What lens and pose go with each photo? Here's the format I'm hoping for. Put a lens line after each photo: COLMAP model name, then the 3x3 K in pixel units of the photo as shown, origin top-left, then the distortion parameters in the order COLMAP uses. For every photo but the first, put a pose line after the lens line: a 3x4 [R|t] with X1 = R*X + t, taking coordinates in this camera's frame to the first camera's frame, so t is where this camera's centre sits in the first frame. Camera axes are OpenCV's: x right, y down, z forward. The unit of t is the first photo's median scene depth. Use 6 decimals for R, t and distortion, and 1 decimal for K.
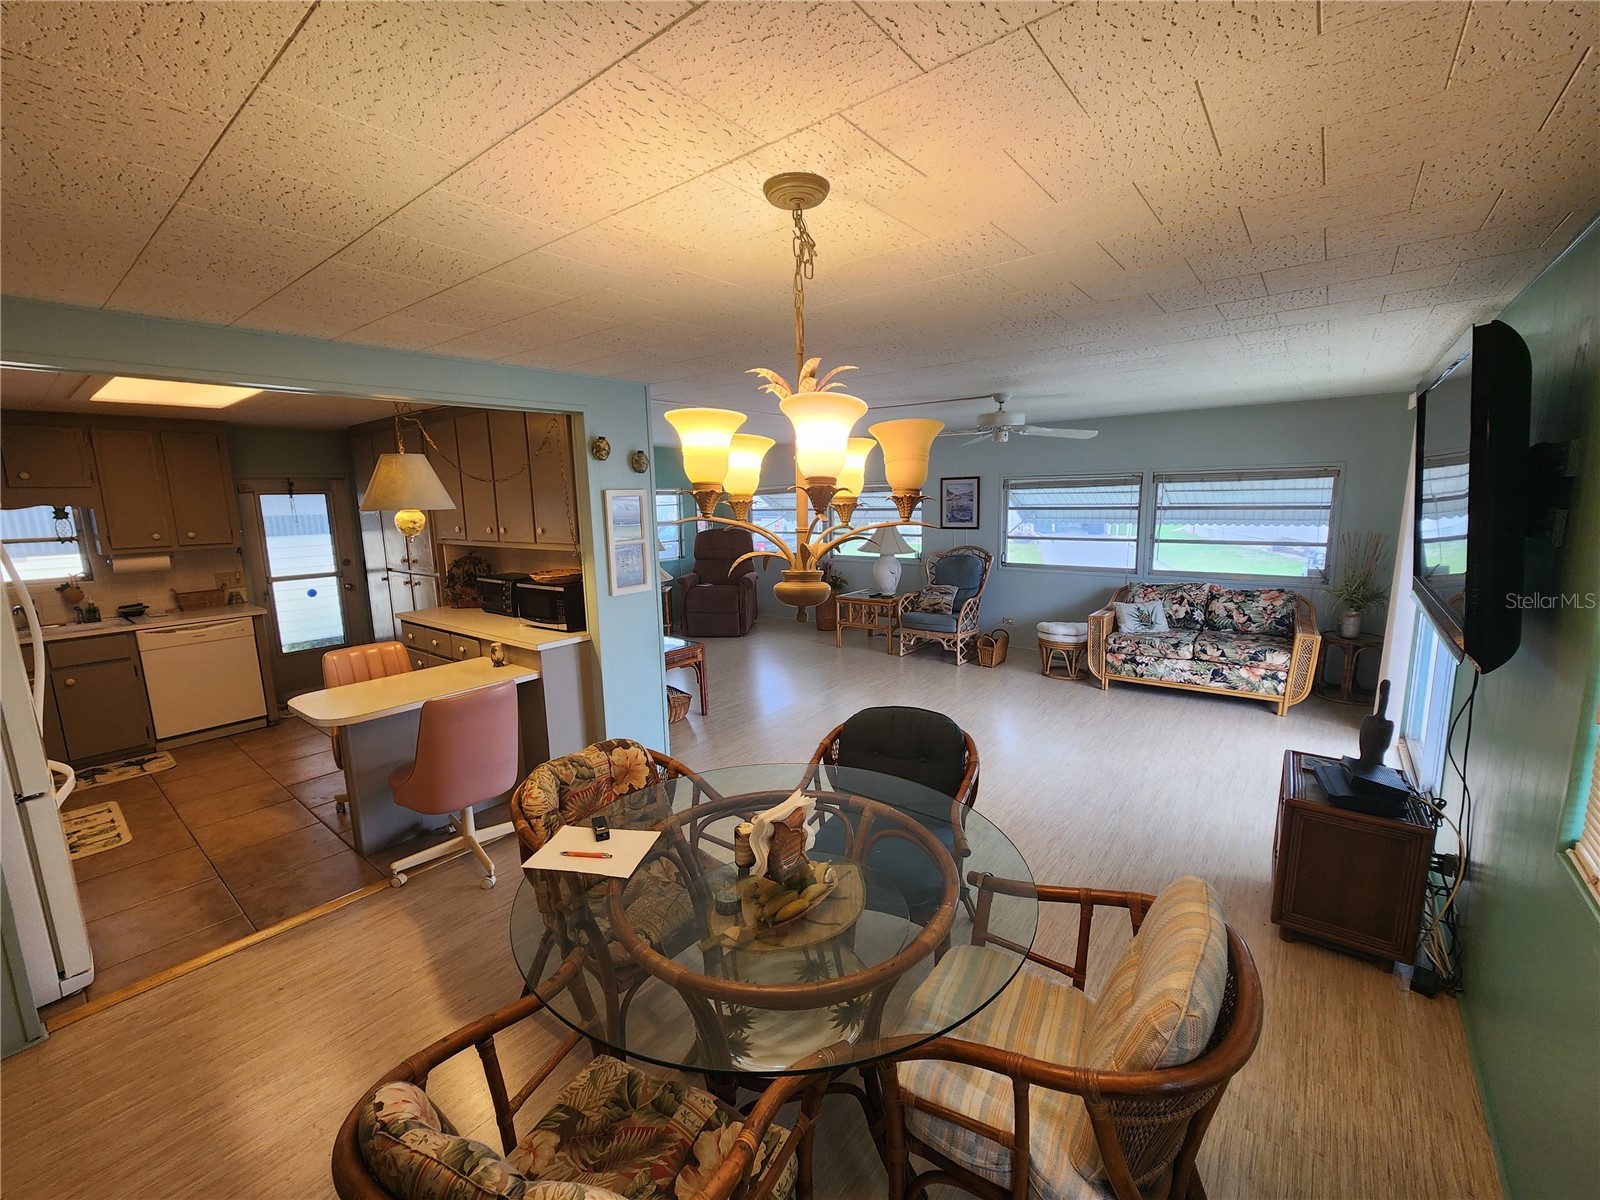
lens RADIAL K [[658.9, 0, 803.2], [0, 658.9, 599.5], [0, 0, 1]] dist [-0.001605, 0.000959]
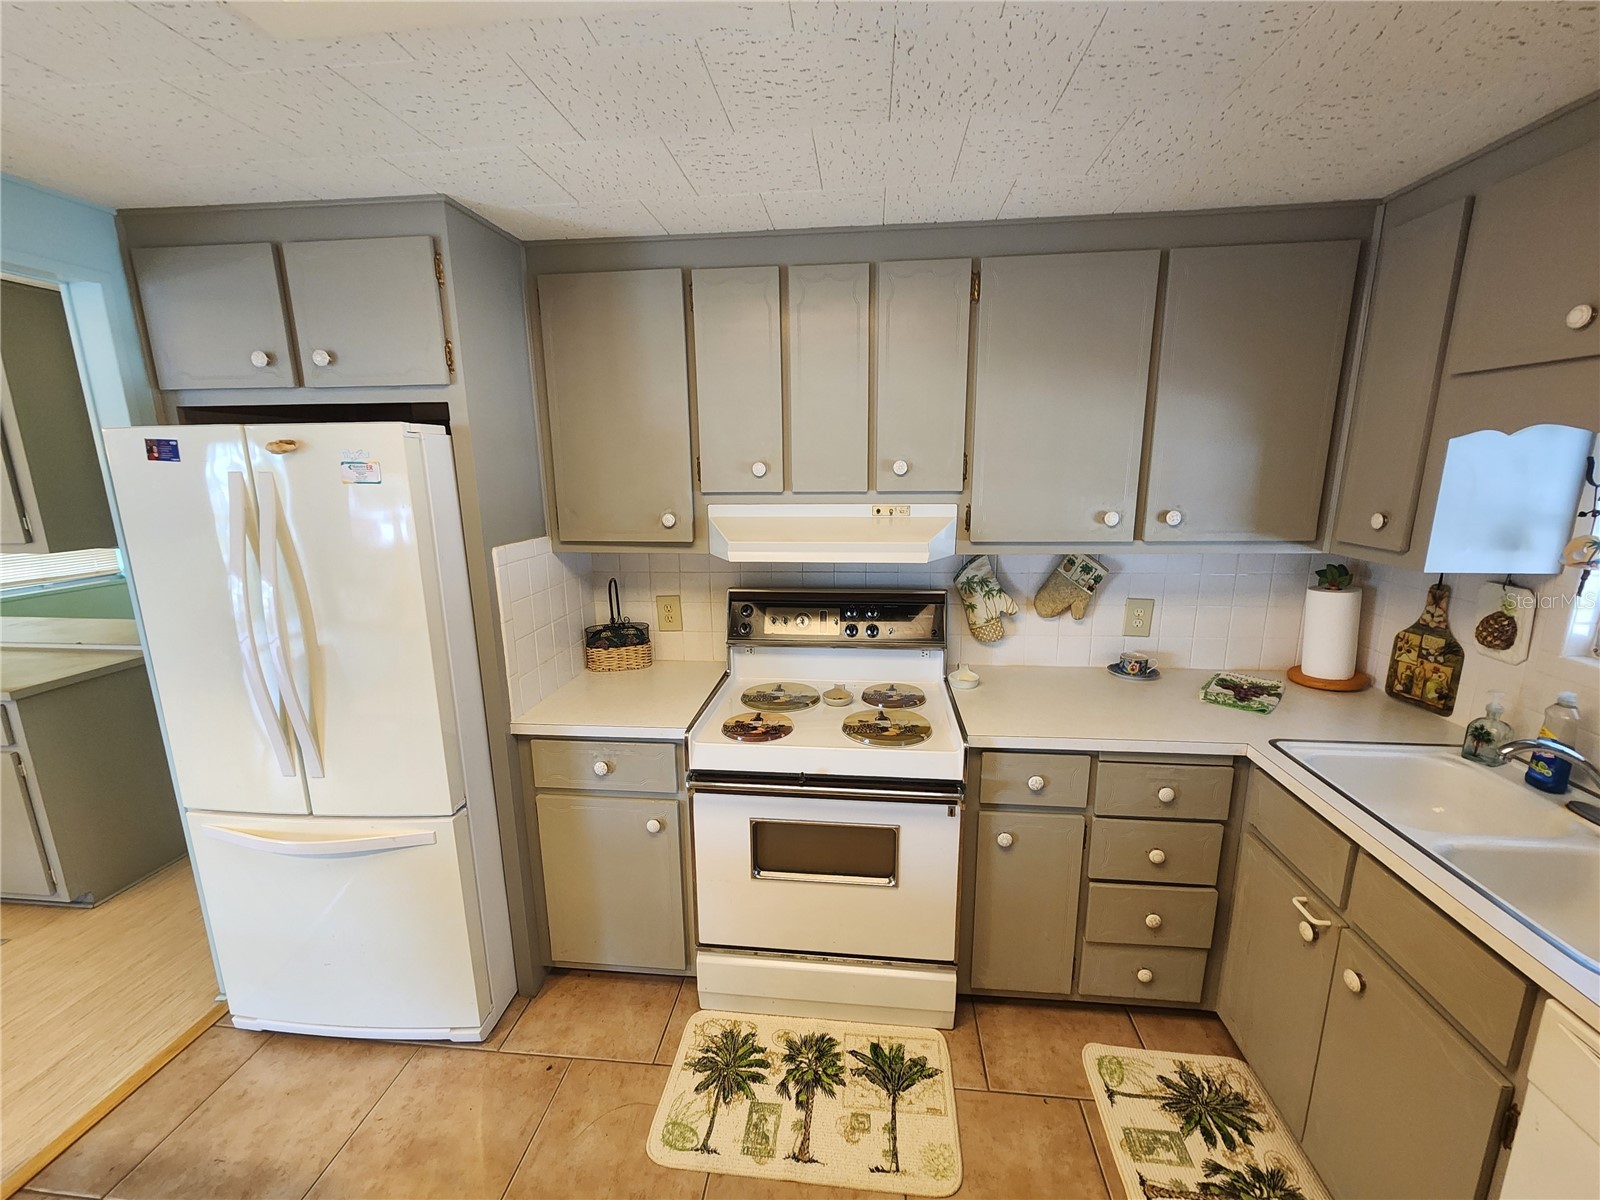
lens RADIAL K [[656.8, 0, 803.5], [0, 656.8, 600.0], [0, 0, 1]] dist [-0.001580, 0.000662]
pose [[-0.842109, 0.144386, -0.519621, -0.593042], [-0.054277, 0.935914, 0.348023, -0.116942], [0.536570, 0.321276, -0.780304, 0.832036]]
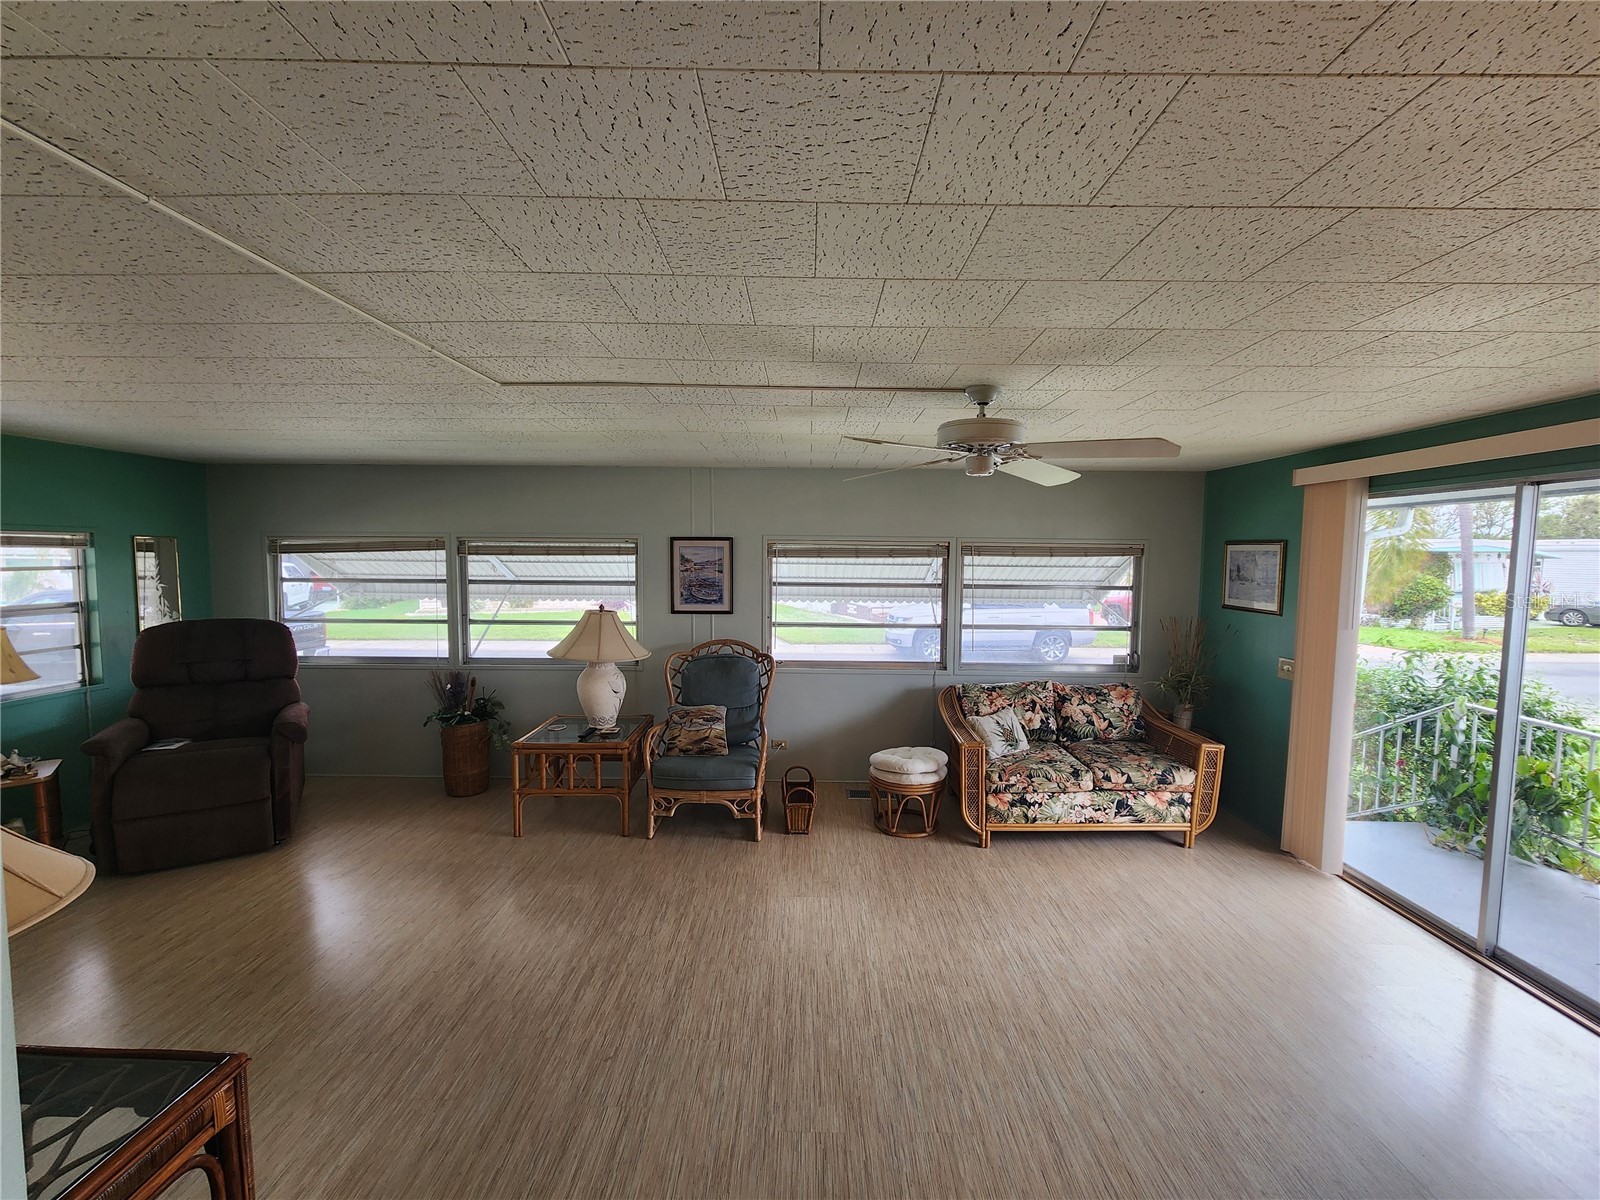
lens RADIAL K [[656.8, 0, 803.5], [0, 656.8, 600.0], [0, 0, 1]] dist [-0.001580, 0.000662]
pose [[0.789693, -0.012397, 0.613377, -0.124701], [0.069712, 0.995134, -0.069638, -0.093516], [-0.609529, 0.097753, 0.786714, 0.572431]]
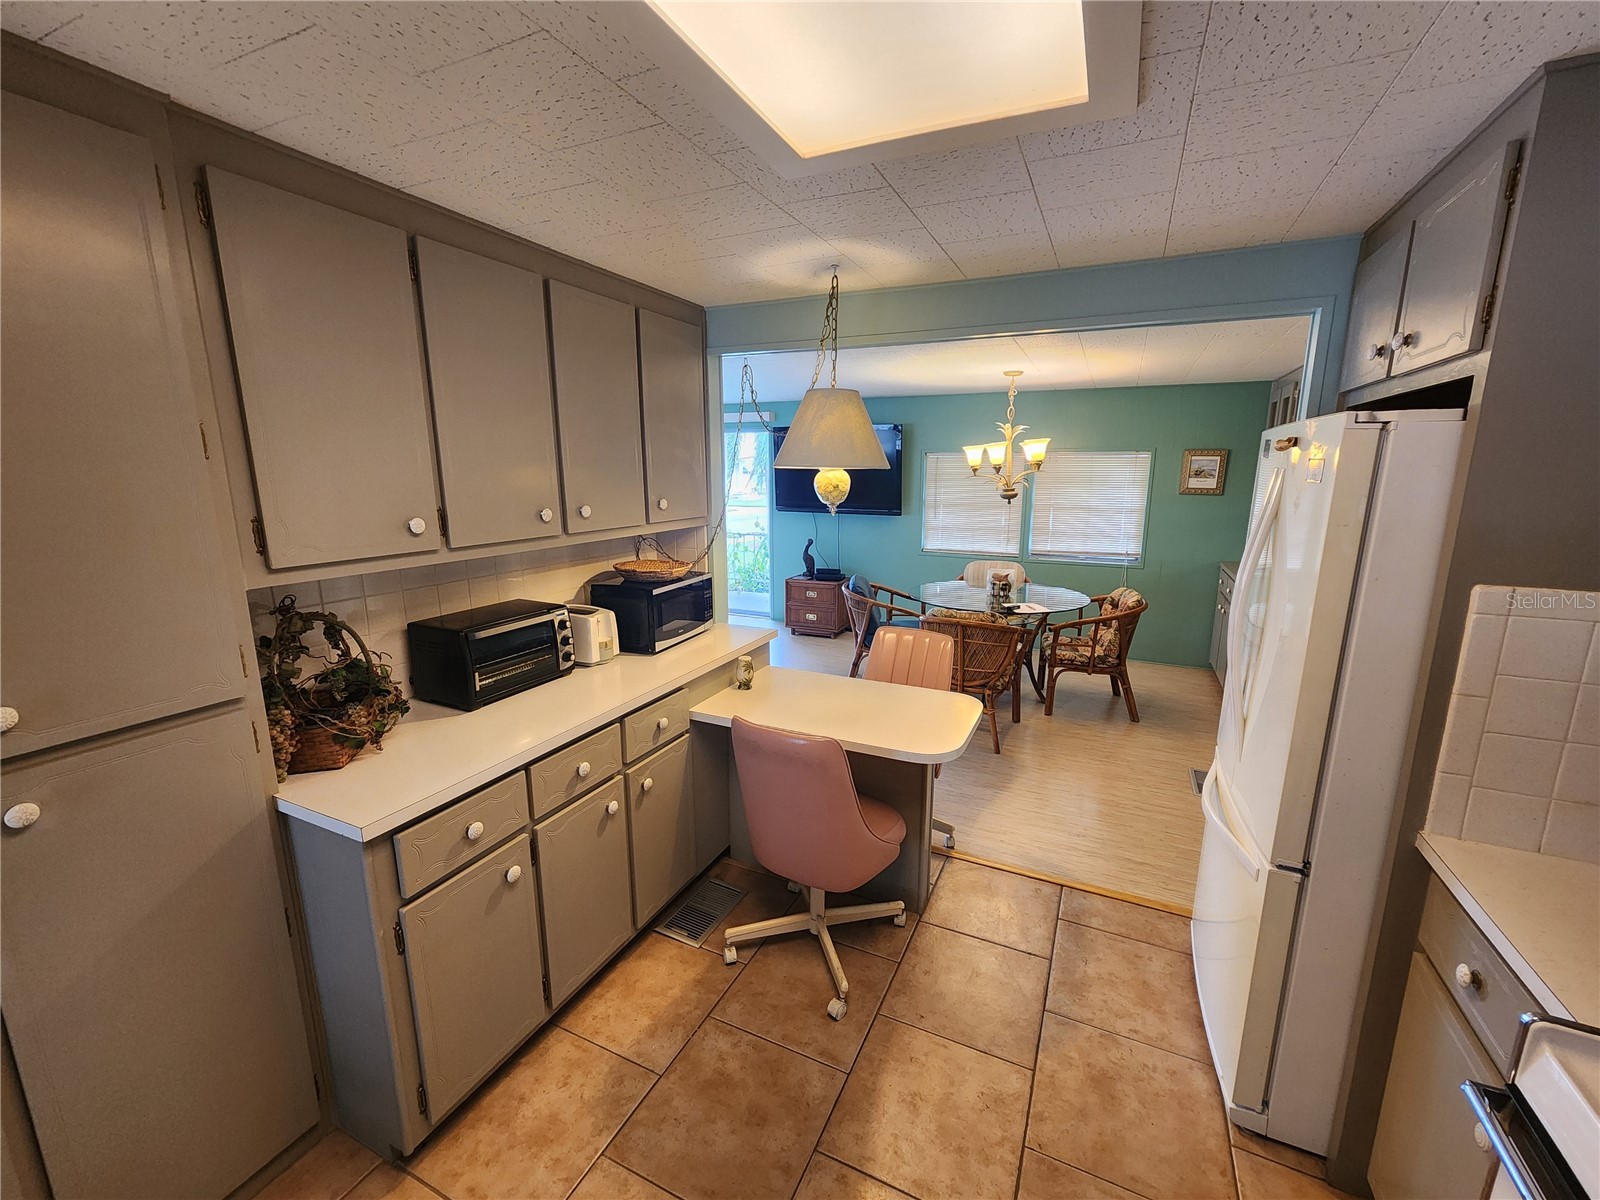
lens RADIAL K [[656.8, 0, 803.5], [0, 656.8, 600.0], [0, 0, 1]] dist [-0.001580, 0.000662]
pose [[-0.225635, -0.172134, 0.958884, -0.811565], [0.152647, 0.965862, 0.209306, -0.093794], [-0.962179, 0.193597, -0.191656, 0.742991]]
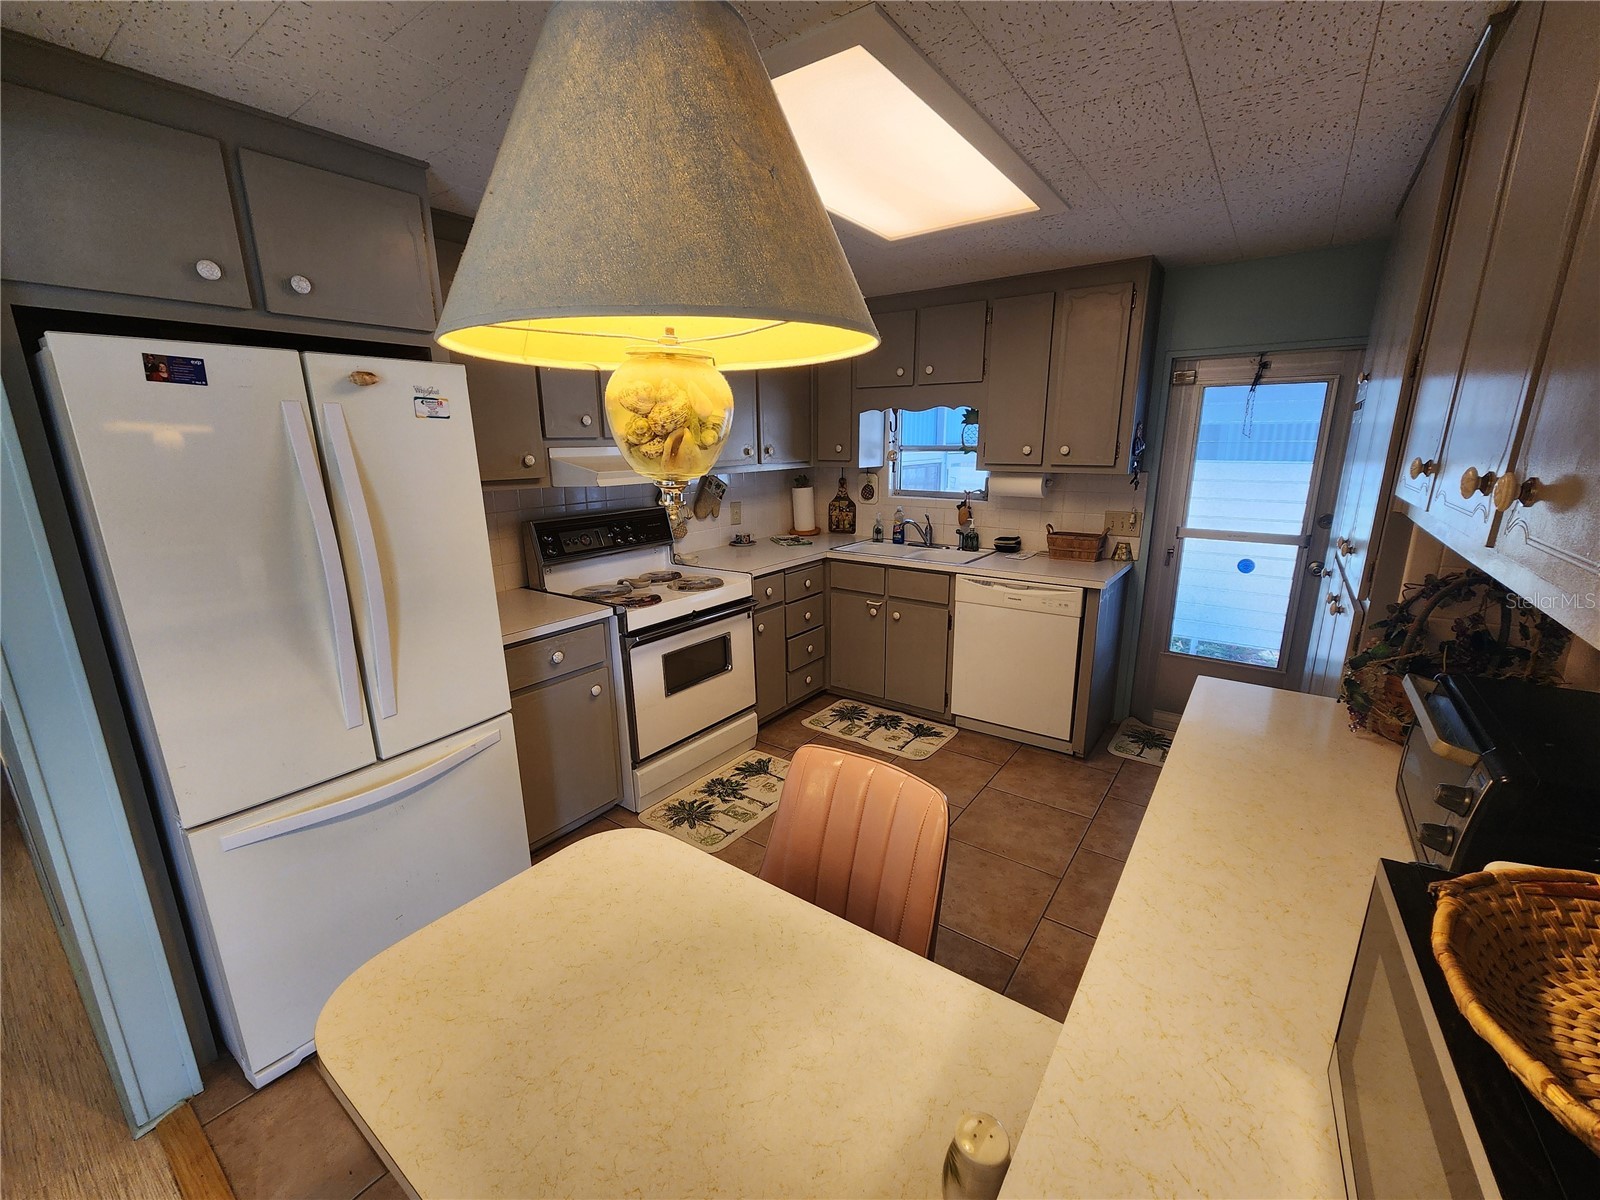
lens RADIAL K [[656.8, 0, 803.5], [0, 656.8, 600.0], [0, 0, 1]] dist [-0.001580, 0.000662]
pose [[0.043722, 0.262448, -0.963955, -0.233725], [-0.148687, 0.955841, 0.253495, -0.075096], [0.987917, 0.132244, 0.080814, 0.641784]]
